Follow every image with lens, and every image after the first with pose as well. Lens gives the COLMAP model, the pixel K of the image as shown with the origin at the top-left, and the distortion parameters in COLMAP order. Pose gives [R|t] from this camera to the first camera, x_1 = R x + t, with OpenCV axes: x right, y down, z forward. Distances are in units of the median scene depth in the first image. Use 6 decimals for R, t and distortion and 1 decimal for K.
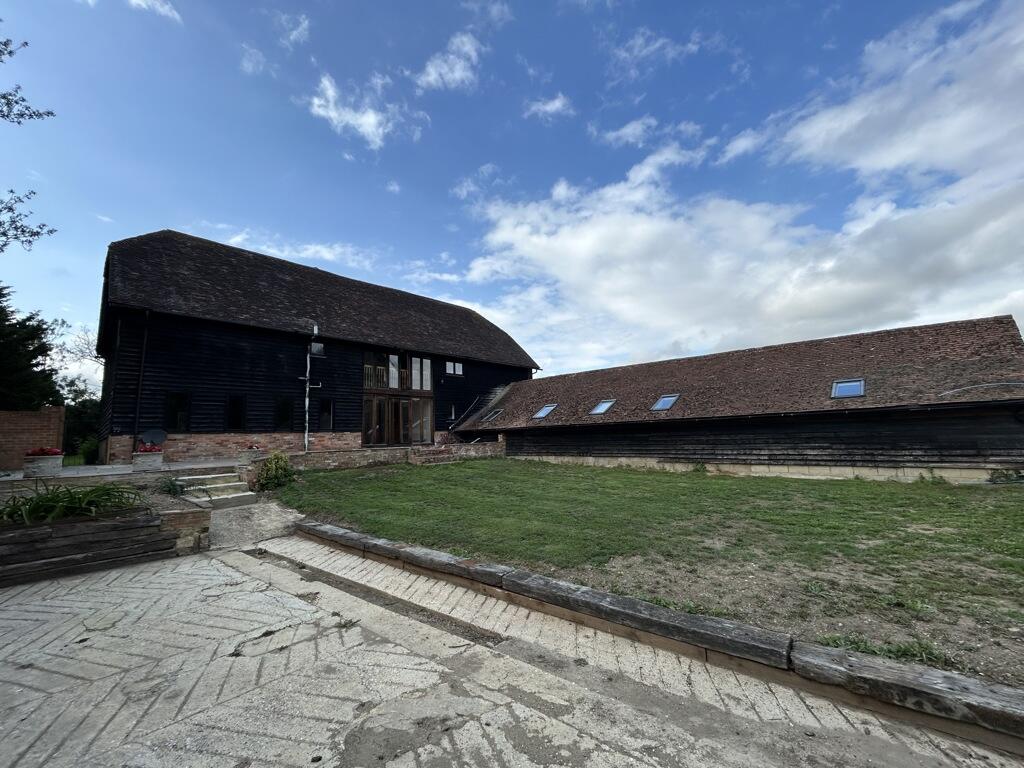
lens RADIAL K [[412.5, 0, 509.7], [0, 412.5, 382.0], [0, 0, 1]] dist [-0.009321, 0.000037]
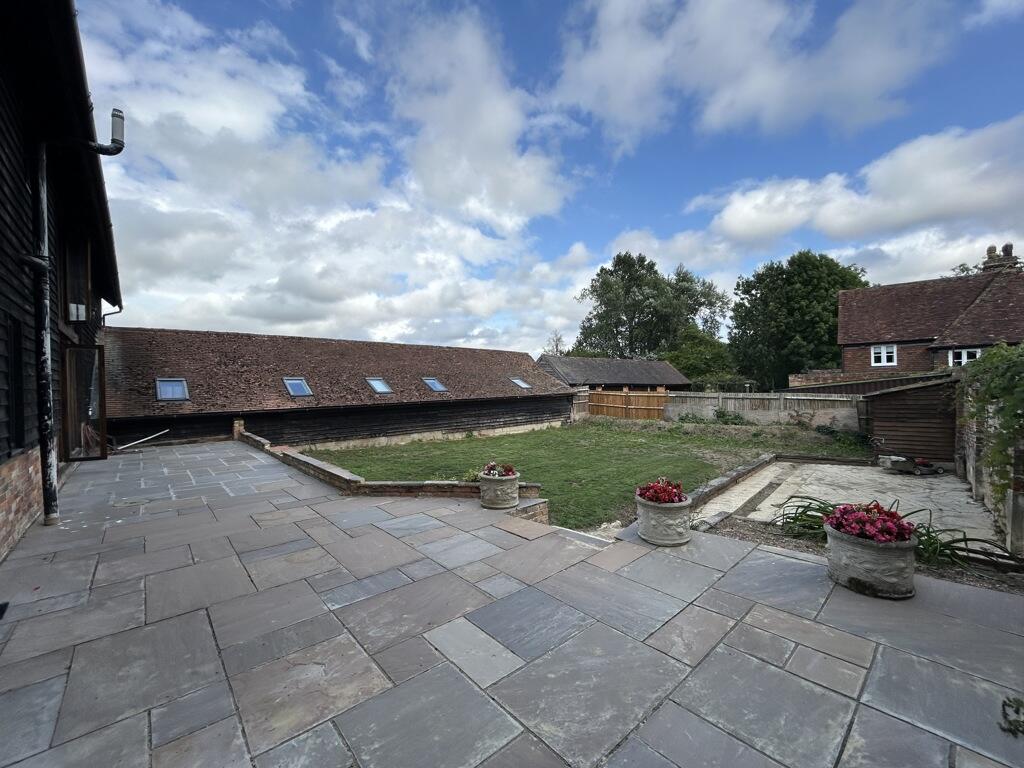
lens RADIAL K [[412.5, 0, 509.7], [0, 412.5, 382.0], [0, 0, 1]] dist [-0.009321, 0.000037]
pose [[0.057884, 0.030981, 0.997842, -0.926554], [-0.114493, 0.993129, -0.024193, 0.053710], [-0.991736, -0.112846, 0.061033, 0.816068]]
